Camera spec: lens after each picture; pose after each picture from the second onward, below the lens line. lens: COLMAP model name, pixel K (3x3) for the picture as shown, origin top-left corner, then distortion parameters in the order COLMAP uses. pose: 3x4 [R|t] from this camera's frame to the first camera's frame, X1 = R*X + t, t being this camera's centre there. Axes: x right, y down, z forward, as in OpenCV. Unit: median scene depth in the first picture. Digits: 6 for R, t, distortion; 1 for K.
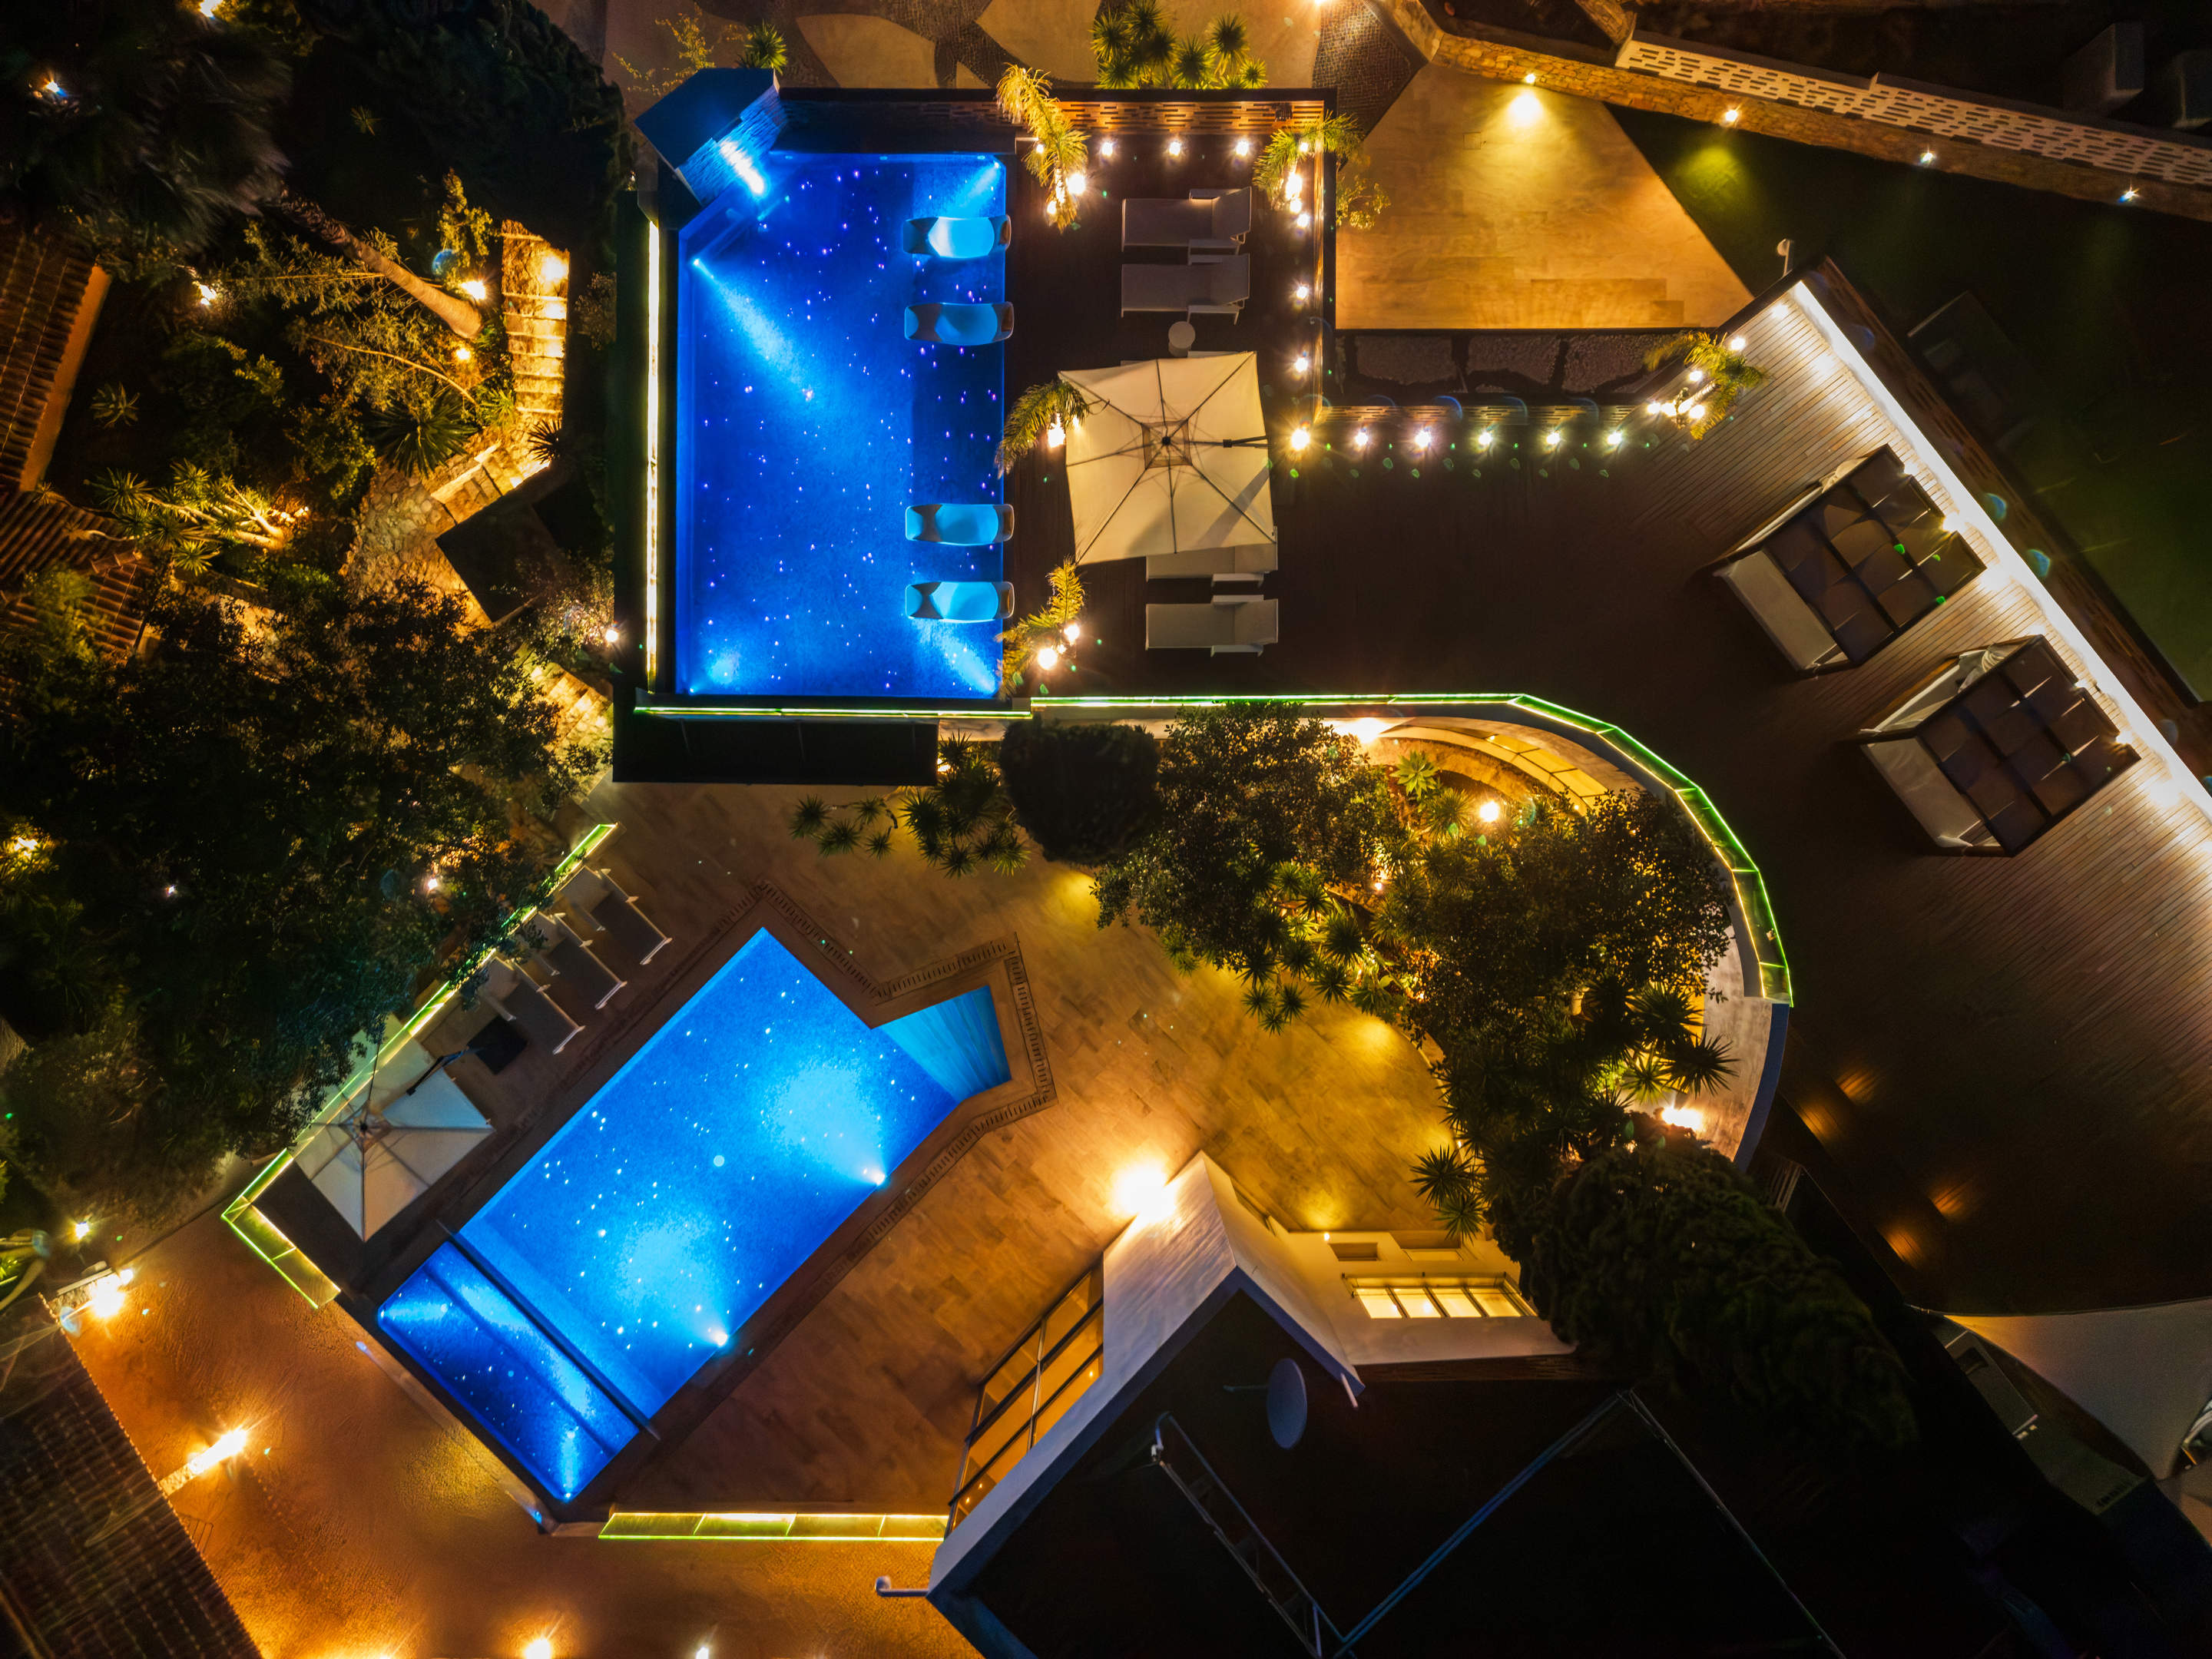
lens RADIAL K [[1547.3, 0, 1100.5], [0, 1547.3, 826.7], [0, 0, 1]] dist [0.042789, -0.000164]
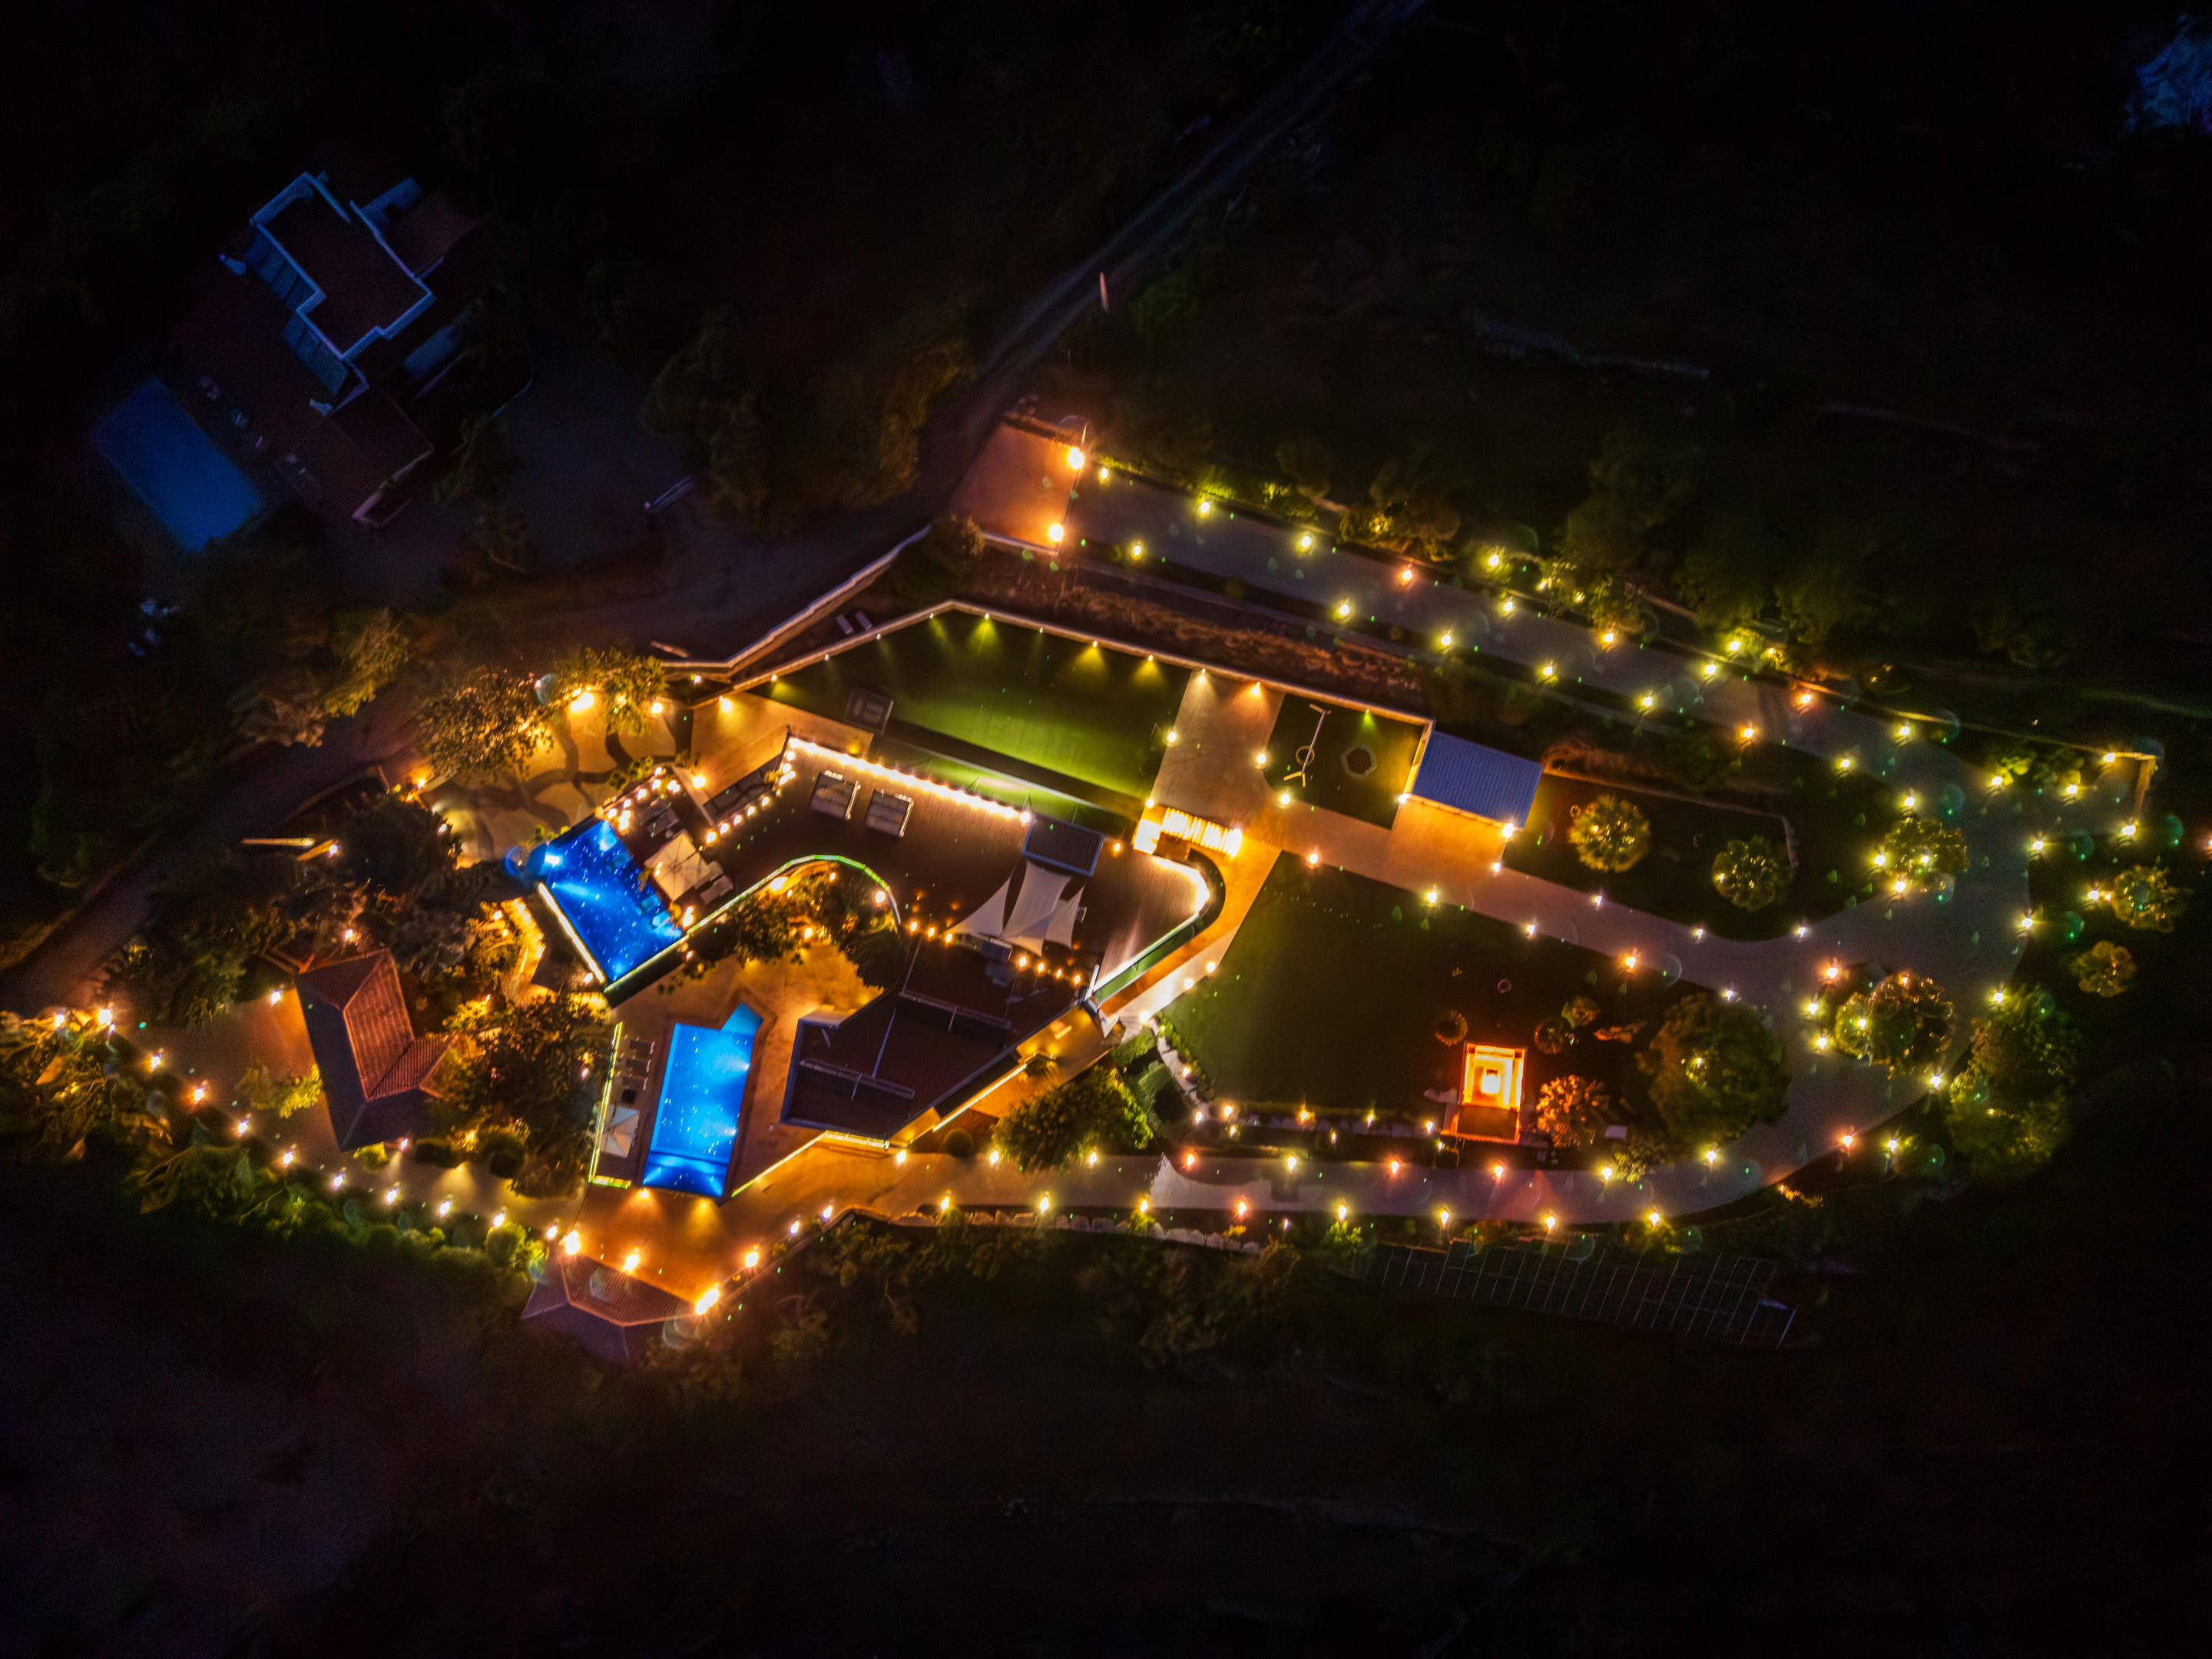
lens RADIAL K [[1547.3, 0, 1113.3], [0, 1547.3, 830.2], [0, 0, 1]] dist [0.042789, -0.000164]
pose [[0.829344, -0.558460, 0.017608, 0.786202], [0.558477, 0.829508, 0.004385, 0.244913], [-0.017055, 0.006197, 0.999835, -2.516260]]
